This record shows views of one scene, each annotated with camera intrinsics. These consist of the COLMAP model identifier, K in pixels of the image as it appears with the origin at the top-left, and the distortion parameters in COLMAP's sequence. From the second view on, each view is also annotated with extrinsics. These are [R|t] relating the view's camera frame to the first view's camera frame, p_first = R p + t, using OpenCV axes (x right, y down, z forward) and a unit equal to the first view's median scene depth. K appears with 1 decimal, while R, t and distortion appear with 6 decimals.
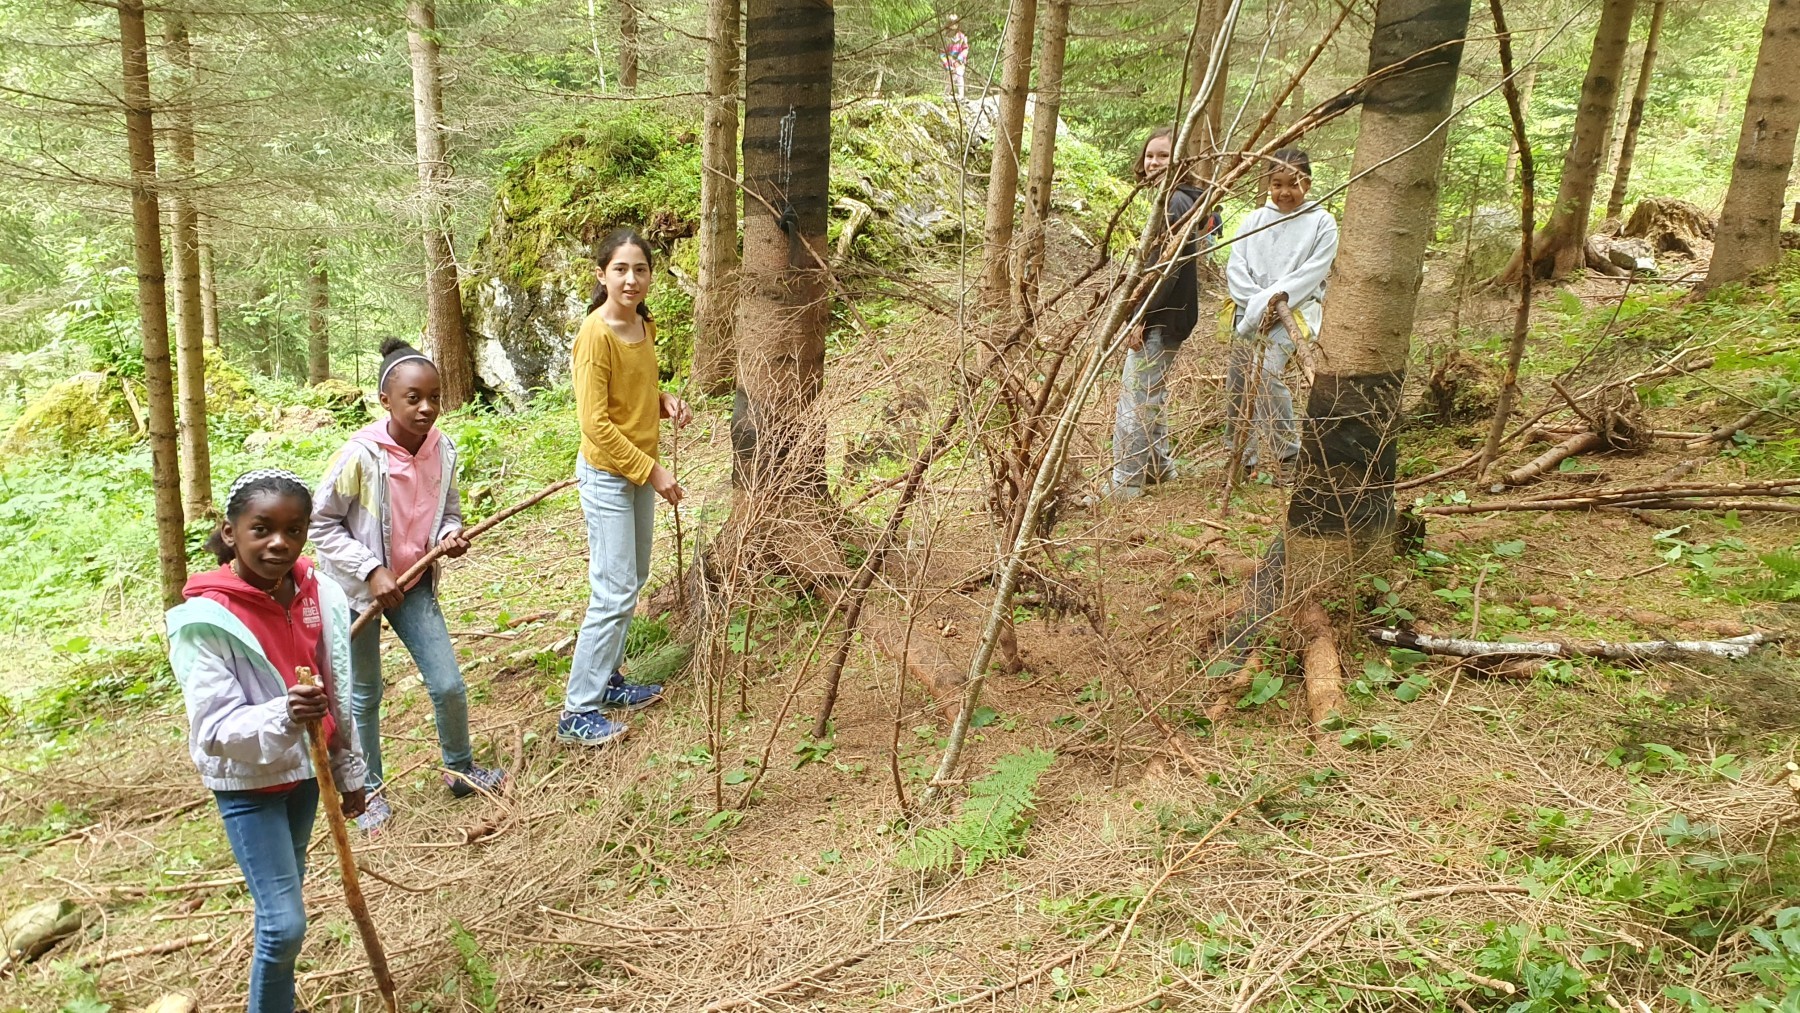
lens RADIAL K [[1355.0, 0, 899.9], [0, 1355.0, 508.4], [0, 0, 1]] dist [-0.001112, -0.000198]
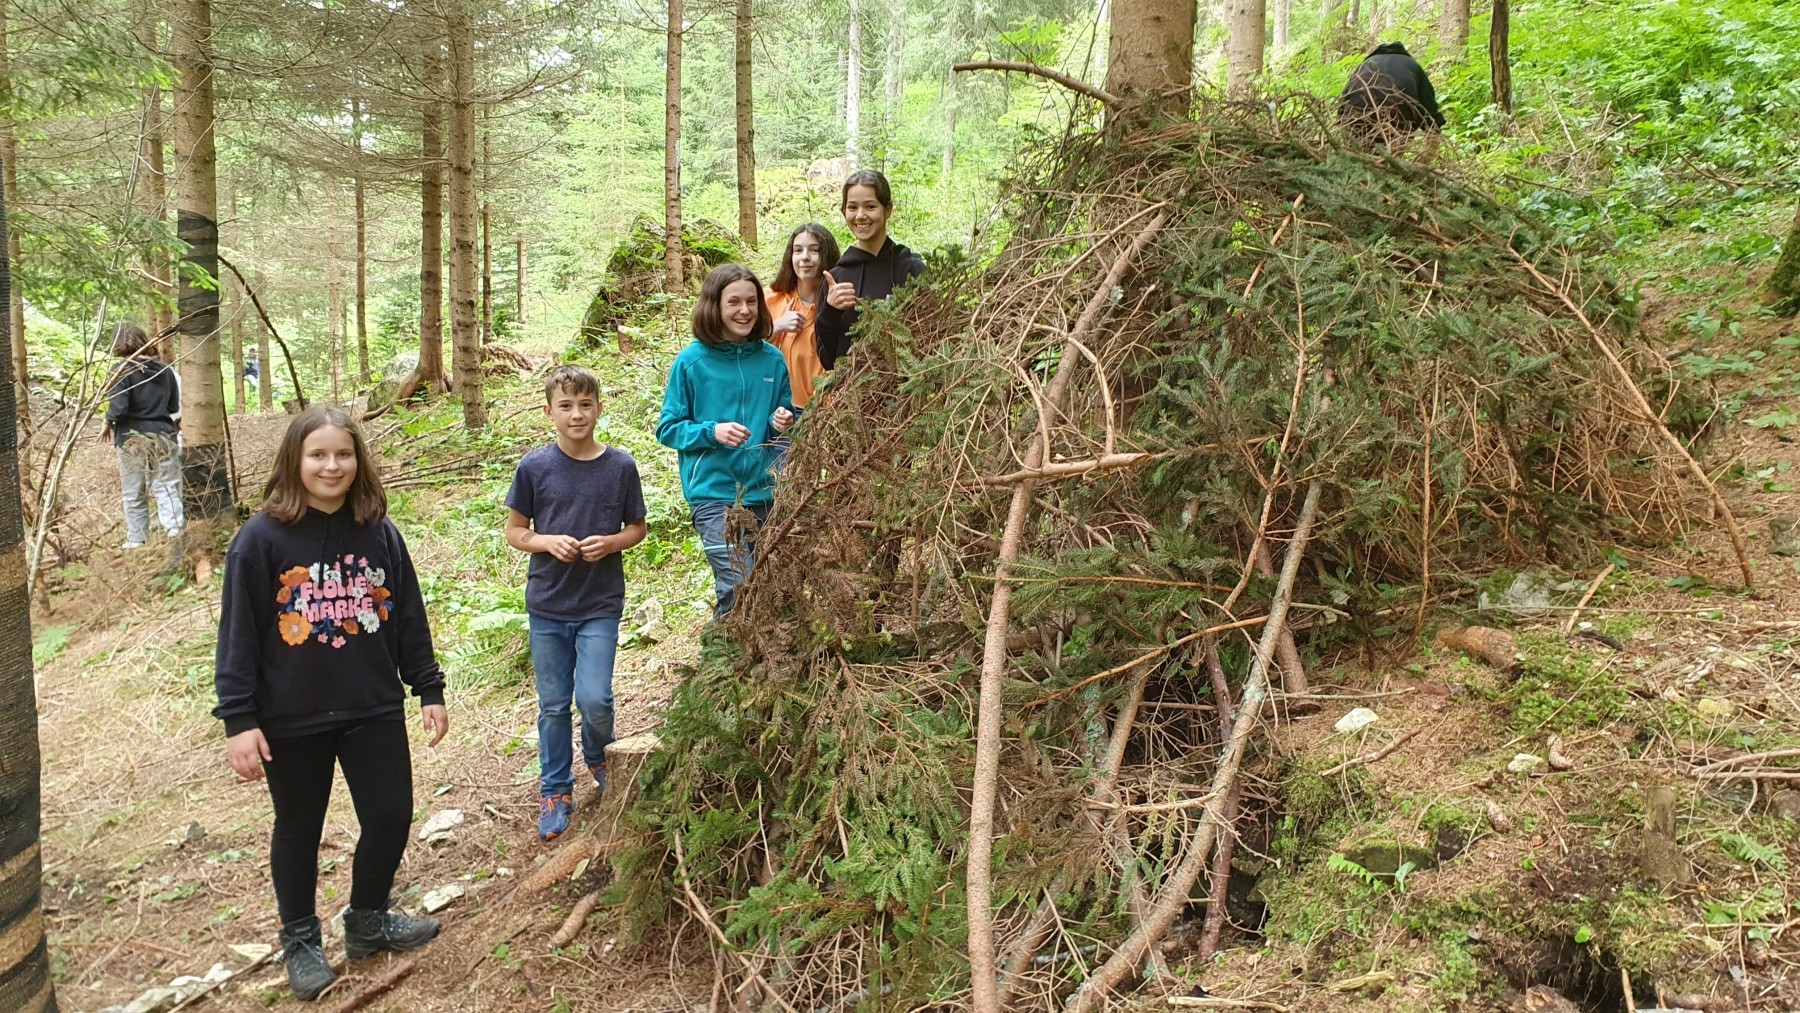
lens RADIAL K [[1355.0, 0, 899.1], [0, 1355.0, 504.5], [0, 0, 1]] dist [-0.001112, -0.000198]
pose [[0.776588, -0.132854, 0.615841, -0.082320], [0.196587, 0.979806, -0.036529, 0.153898], [-0.598552, 0.149435, 0.787023, -0.732462]]
